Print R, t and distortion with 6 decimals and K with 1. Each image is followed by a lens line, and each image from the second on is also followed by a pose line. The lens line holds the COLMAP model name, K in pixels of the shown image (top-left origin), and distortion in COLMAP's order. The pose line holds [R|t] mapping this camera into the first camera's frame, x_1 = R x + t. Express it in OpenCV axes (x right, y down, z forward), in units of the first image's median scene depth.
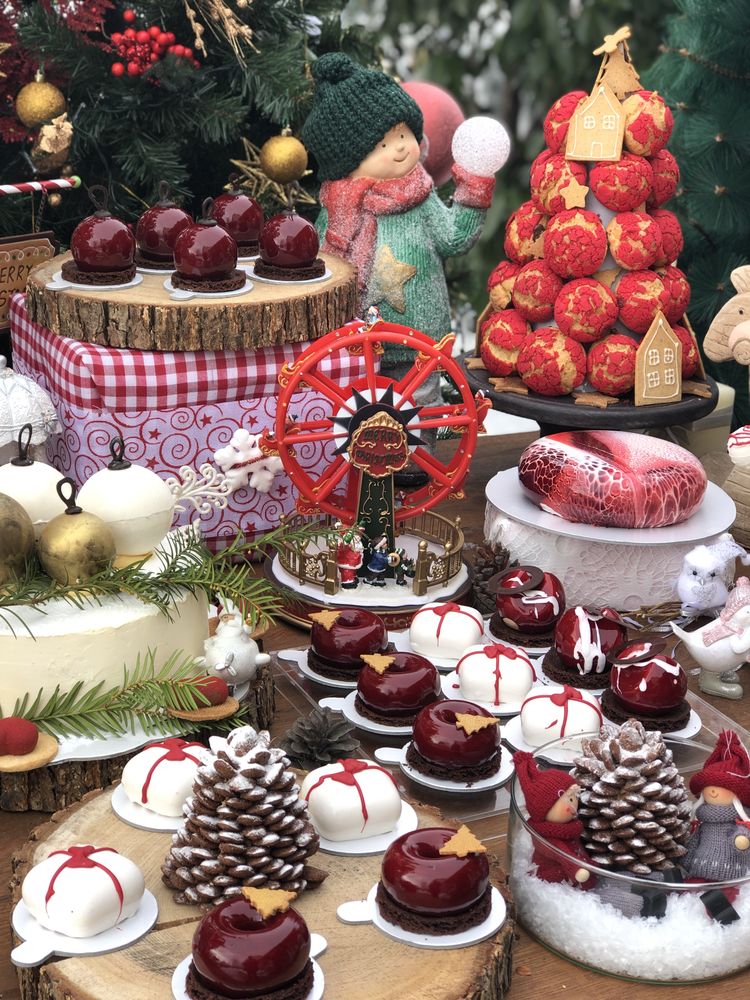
lens RADIAL K [[1650.9, 0, 376.0], [0, 1650.9, 499.4], [0, 0, 1]] dist [0.010727, 0.000000]
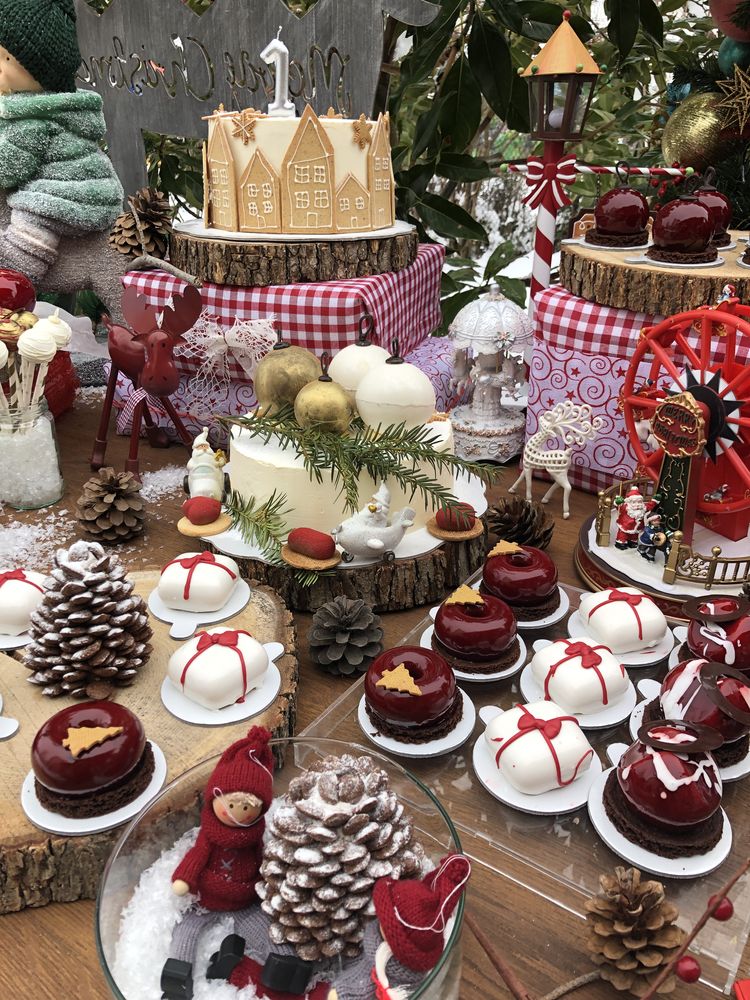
lens RADIAL K [[821.5, 0, 371.2], [0, 821.5, 493.4], [0, 0, 1]] dist [0.067469, -0.114678]
pose [[0.479373, 0.348256, -0.805555, 0.311140], [-0.277586, 0.930939, 0.237274, -0.058294], [0.832555, 0.109868, 0.542938, 0.557093]]
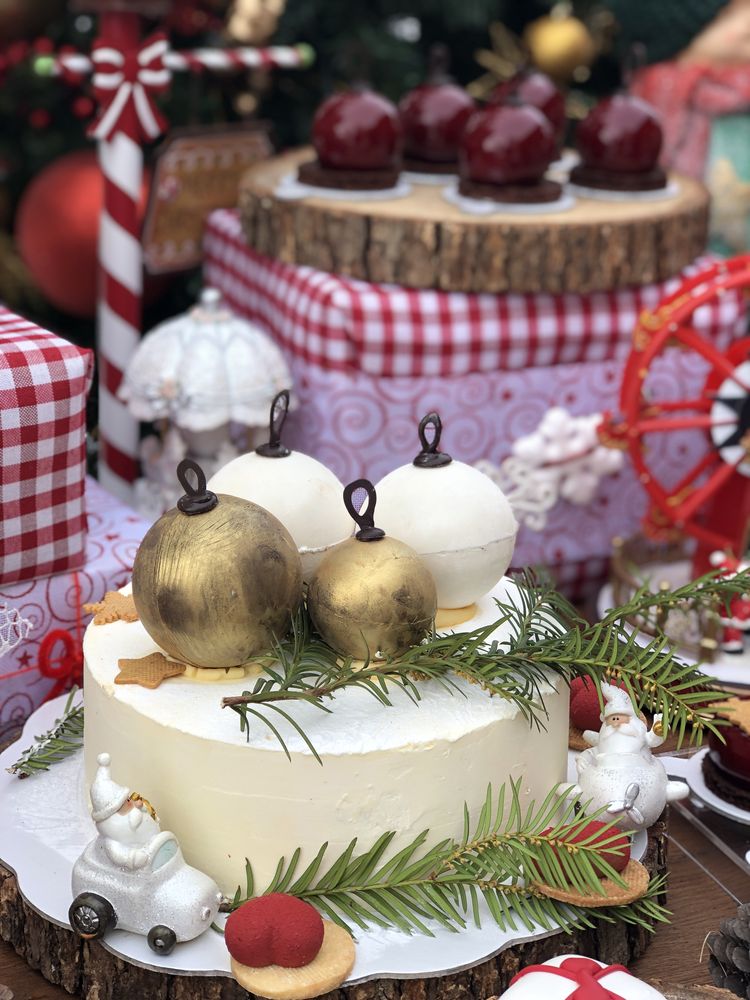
lens RADIAL K [[1650.9, 0, 372.3], [0, 1650.9, 504.5], [0, 0, 1]] dist [0.010727, 0.000000]
pose [[0.998277, 0.026474, -0.052374, -0.122266], [-0.026179, 0.999637, 0.006320, -0.006264], [0.052522, -0.004938, 0.998608, 0.326644]]
